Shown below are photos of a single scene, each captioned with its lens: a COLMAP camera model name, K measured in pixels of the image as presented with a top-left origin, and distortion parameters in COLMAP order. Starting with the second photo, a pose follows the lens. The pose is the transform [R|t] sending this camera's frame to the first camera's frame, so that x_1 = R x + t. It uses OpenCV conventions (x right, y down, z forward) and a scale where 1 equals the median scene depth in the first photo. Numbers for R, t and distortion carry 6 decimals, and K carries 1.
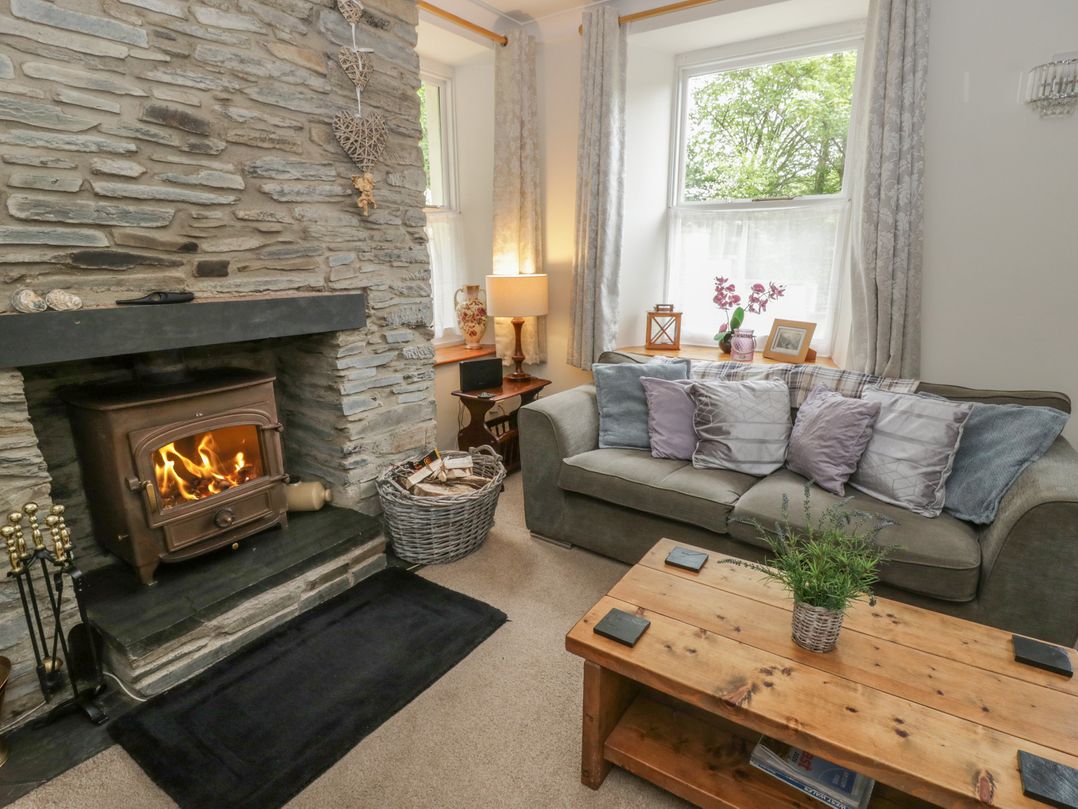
lens RADIAL K [[569.0, 0, 552.7], [0, 569.0, 406.3], [0, 0, 1]] dist [0.003484, -0.016363]
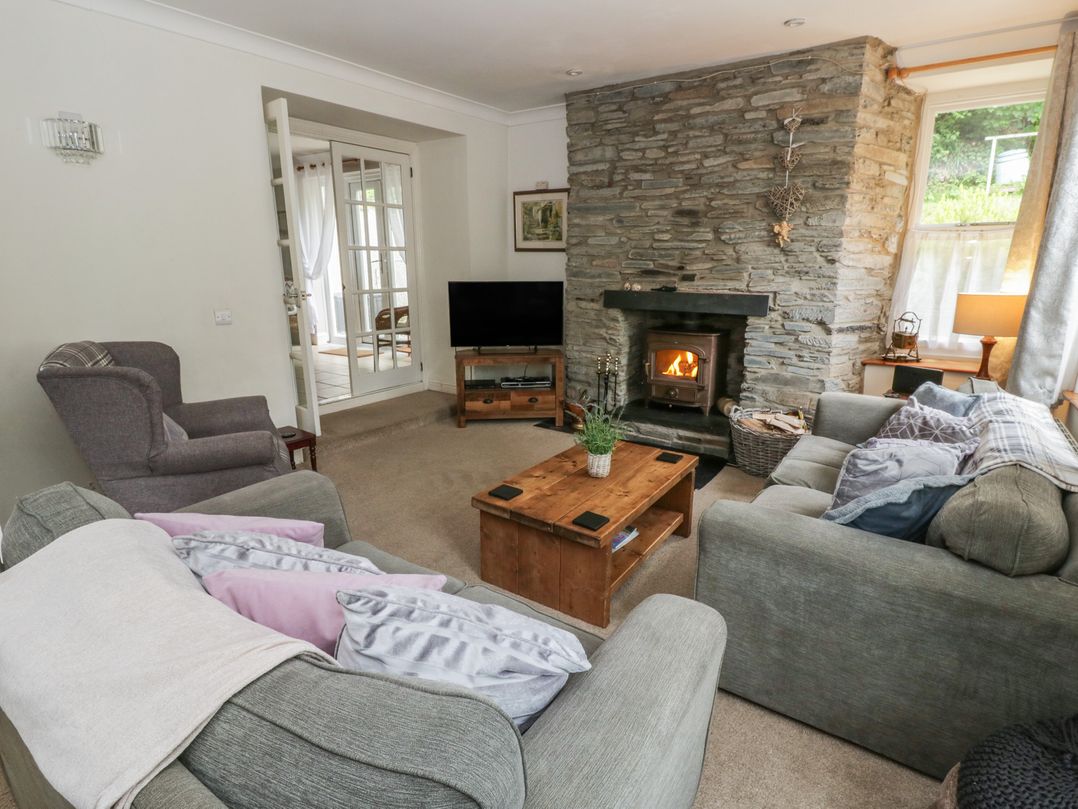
lens RADIAL K [[569.0, 0, 552.7], [0, 569.0, 406.3], [0, 0, 1]] dist [0.003484, -0.016363]
pose [[-0.010346, 0.243784, -0.969774, 1.371306], [-0.250744, 0.938208, 0.238524, -0.138006], [0.967998, 0.245633, 0.051420, 0.410946]]
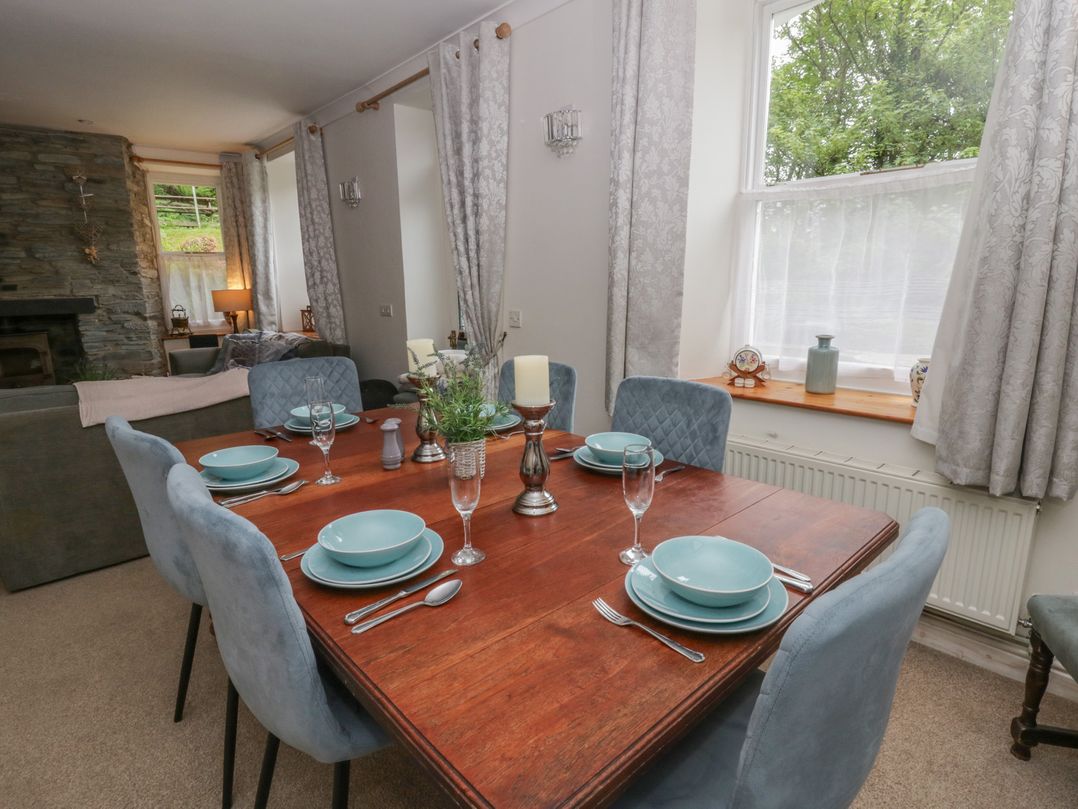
lens RADIAL K [[568.1, 0, 539.0], [0, 568.1, 404.5], [0, 0, 1]] dist [0.002775, -0.012610]
pose [[0.970697, 0.041107, -0.236765, 2.017020], [-0.049166, 0.998392, -0.028231, 0.210956], [0.235224, 0.039045, 0.971157, -0.786019]]
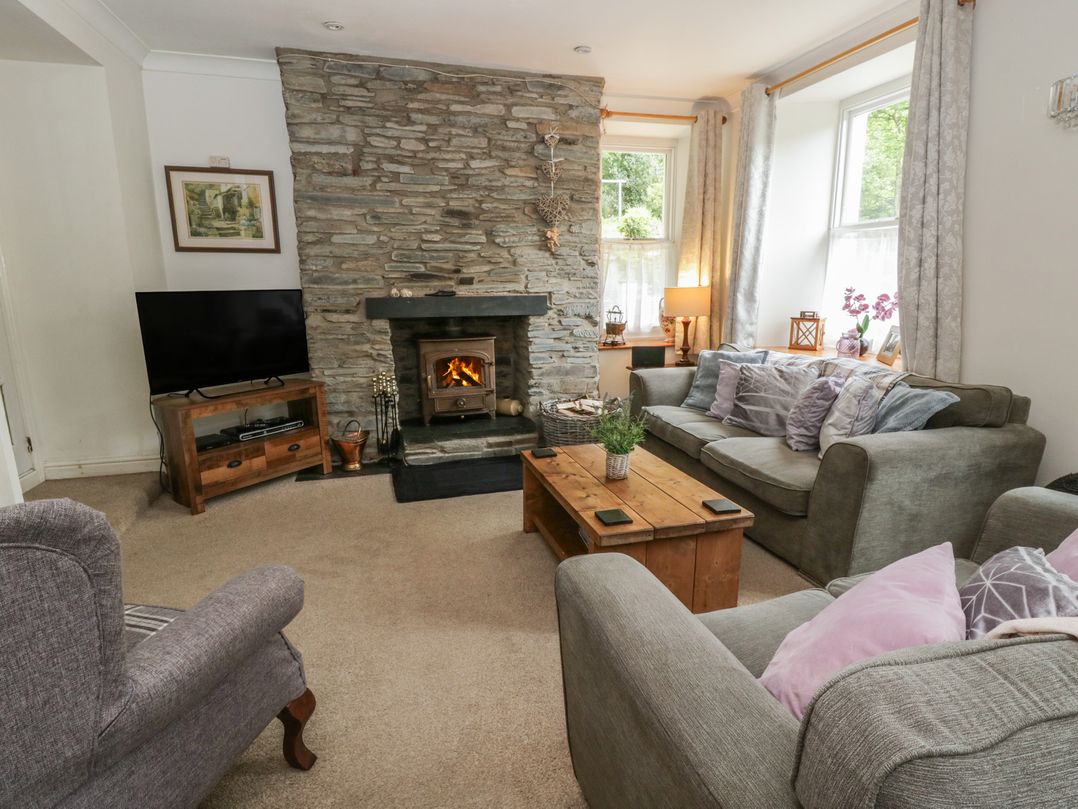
lens RADIAL K [[569.0, 0, 552.7], [0, 569.0, 406.3], [0, 0, 1]] dist [0.003484, -0.016363]
pose [[0.774917, 0.126503, -0.619274, 0.841622], [-0.148371, 0.988797, 0.016327, 0.113713], [0.614401, 0.079230, 0.785005, -0.353898]]
